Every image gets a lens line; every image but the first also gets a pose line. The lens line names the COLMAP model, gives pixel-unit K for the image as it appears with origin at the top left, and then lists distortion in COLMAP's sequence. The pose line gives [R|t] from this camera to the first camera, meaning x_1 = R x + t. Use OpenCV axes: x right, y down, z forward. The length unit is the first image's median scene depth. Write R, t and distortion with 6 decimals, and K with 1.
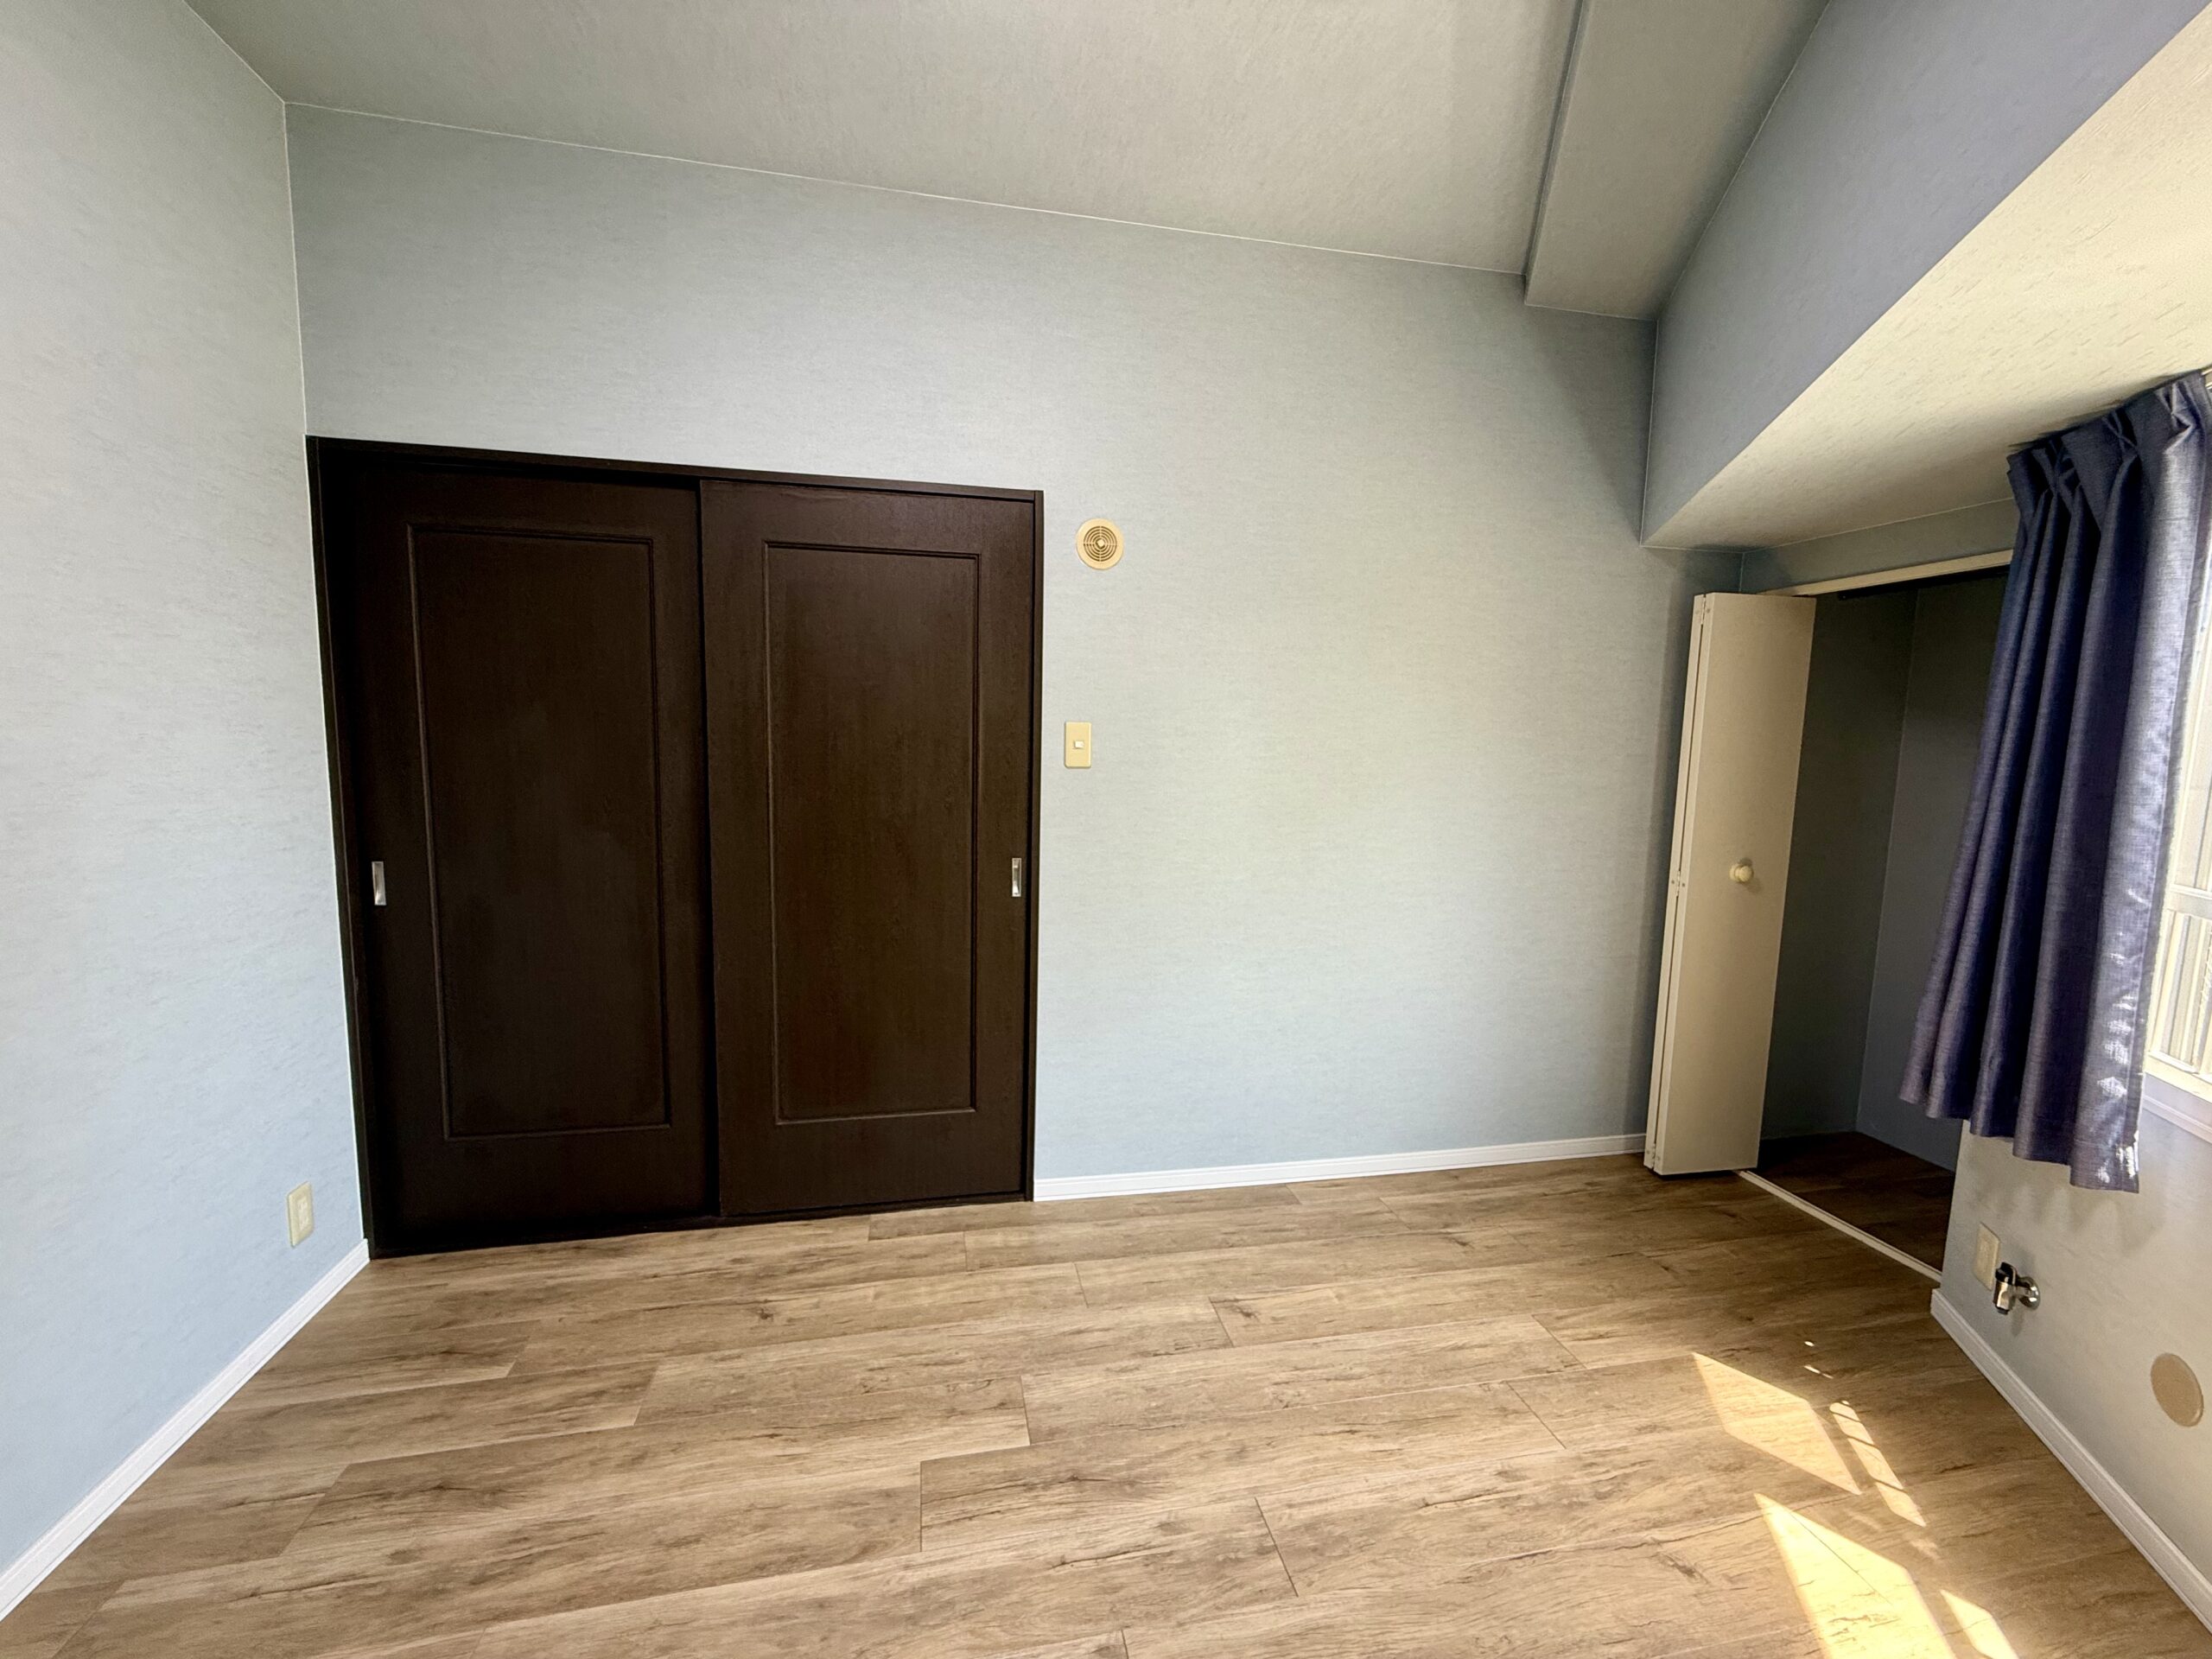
lens RADIAL K [[877.4, 0, 1102.1], [0, 877.4, 829.3], [0, 0, 1]] dist [-0.001705, -0.000079]
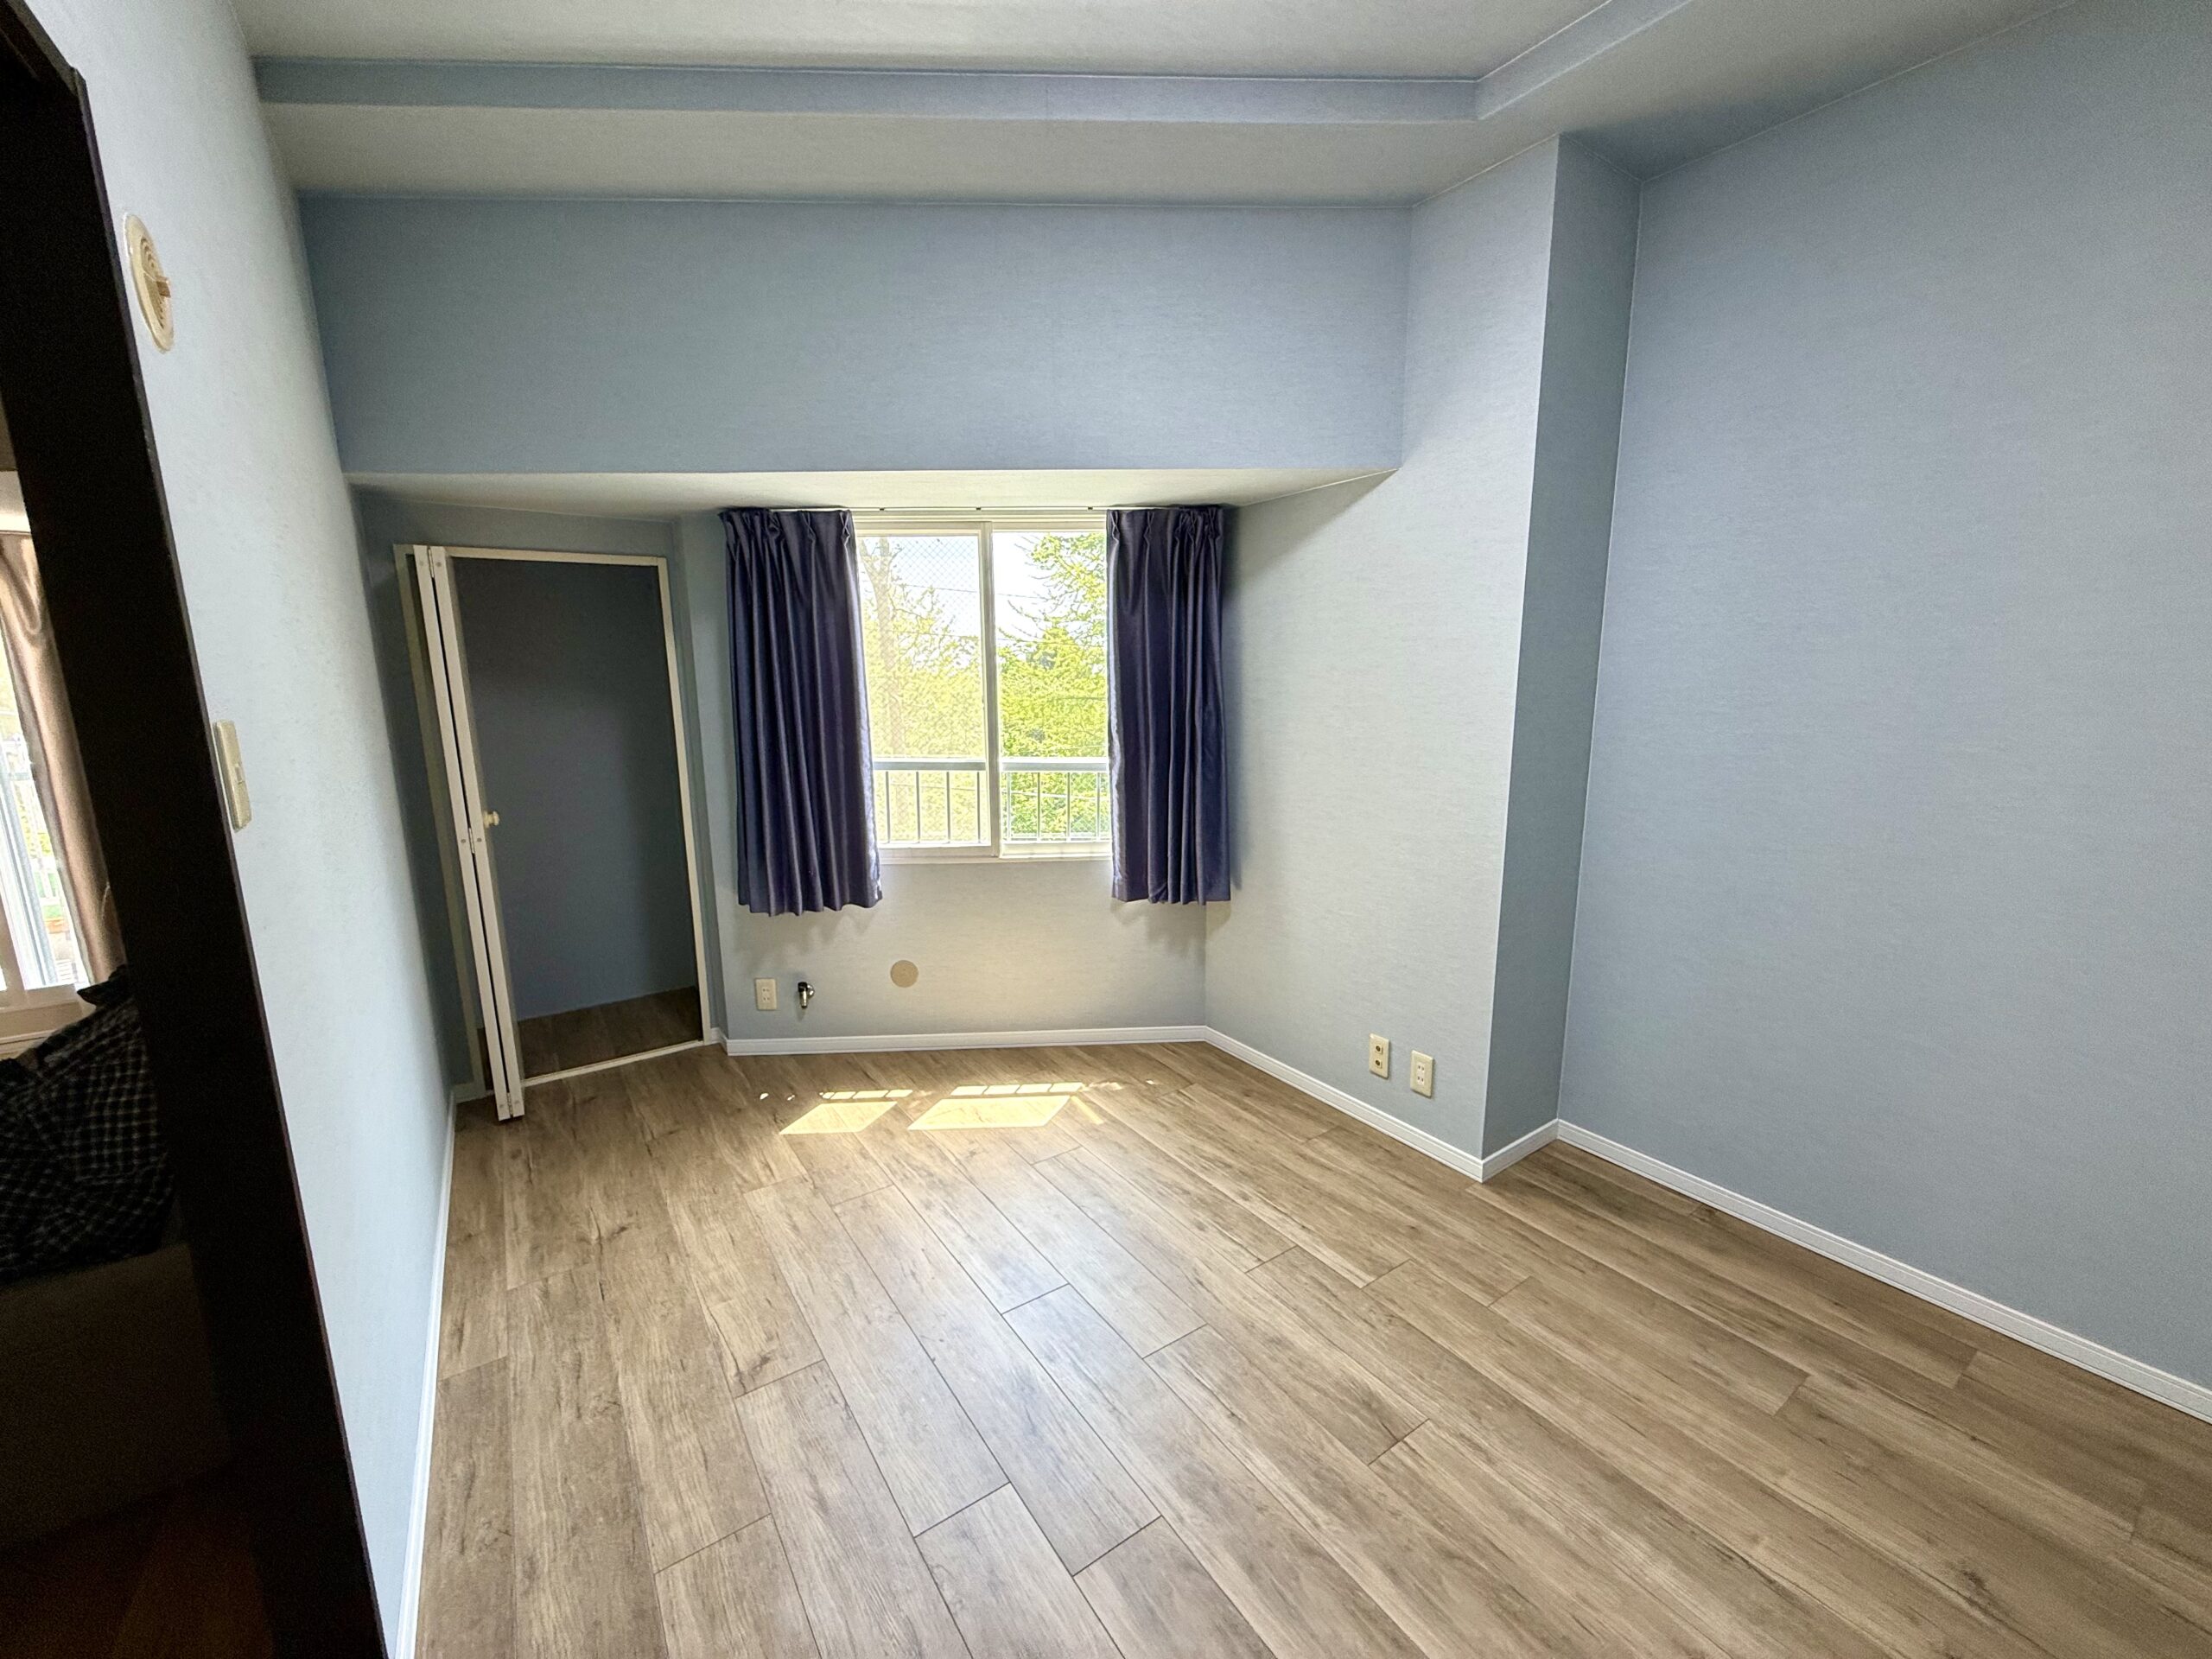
lens RADIAL K [[877.4, 0, 1102.1], [0, 877.4, 829.3], [0, 0, 1]] dist [-0.001705, -0.000079]
pose [[-0.389809, -0.182708, 0.902589, -0.830805], [0.100717, 0.965783, 0.238998, -0.185918], [-0.915372, 0.184069, -0.358069, 1.105357]]
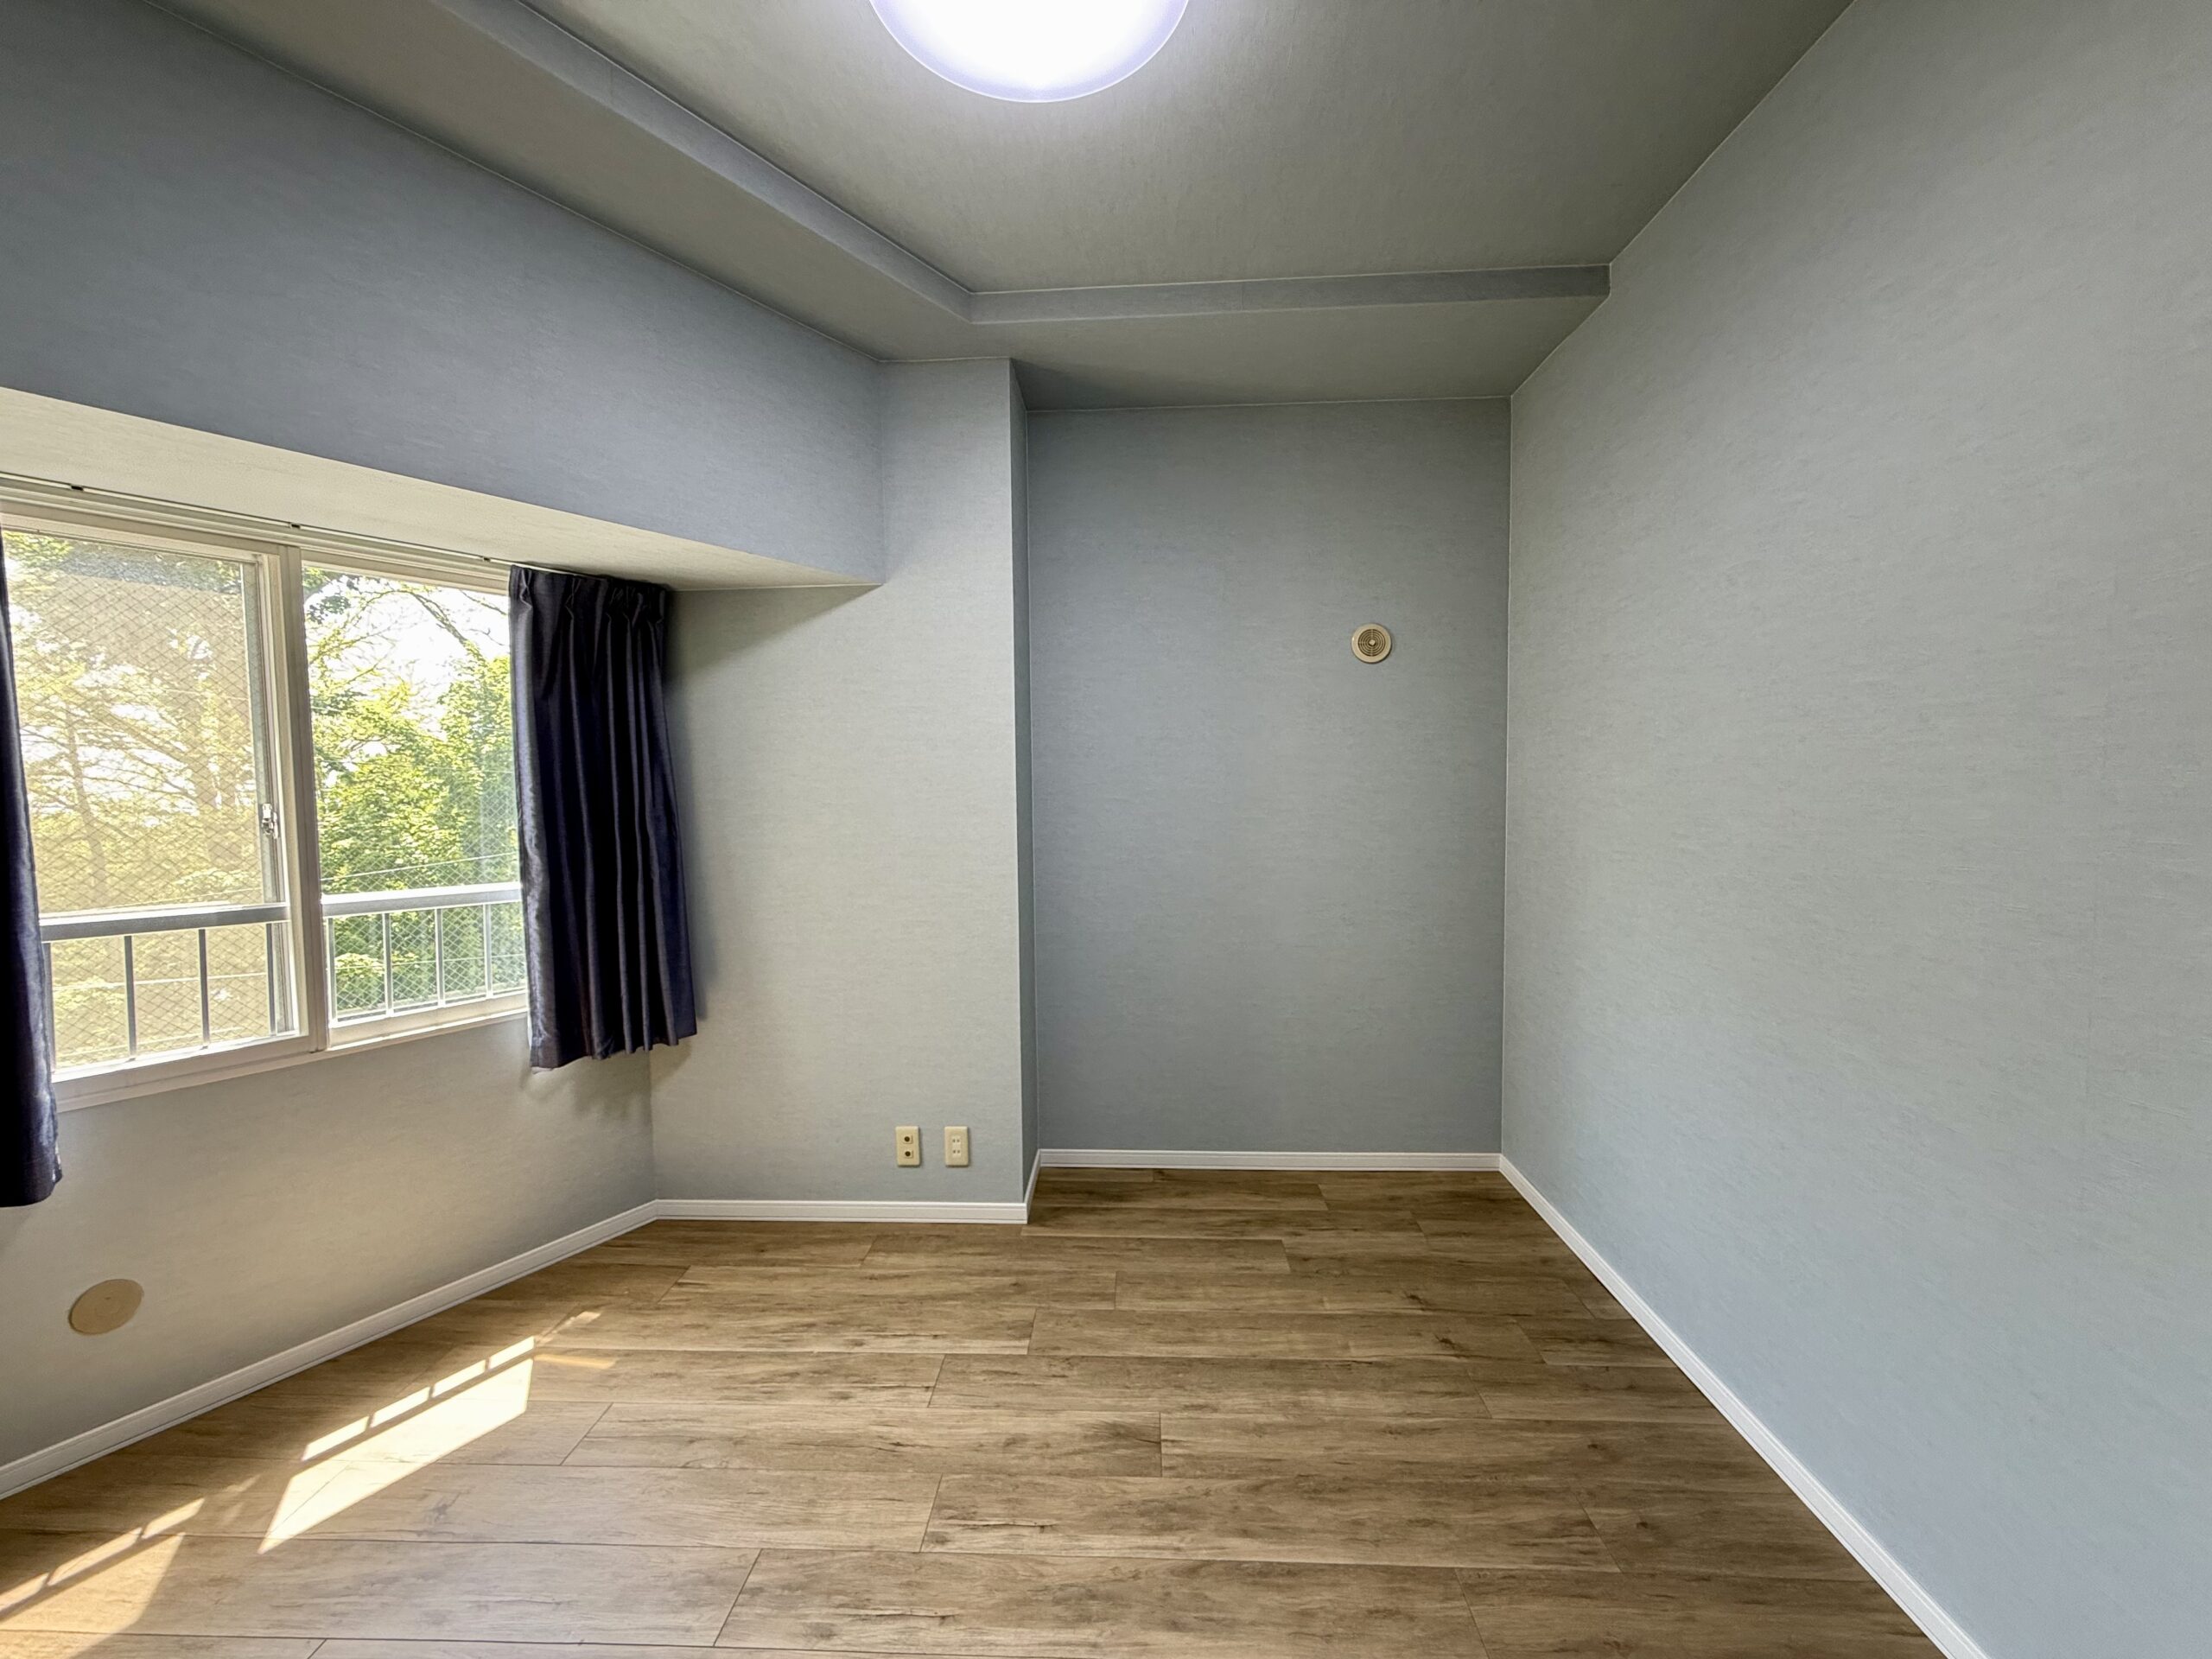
lens RADIAL K [[877.4, 0, 1102.1], [0, 877.4, 829.3], [0, 0, 1]] dist [-0.001705, -0.000079]
pose [[-0.969519, -0.022676, 0.243963, -0.378753], [0.018261, 0.986251, 0.164241, -0.183654], [-0.244333, 0.163690, -0.955776, 1.503696]]
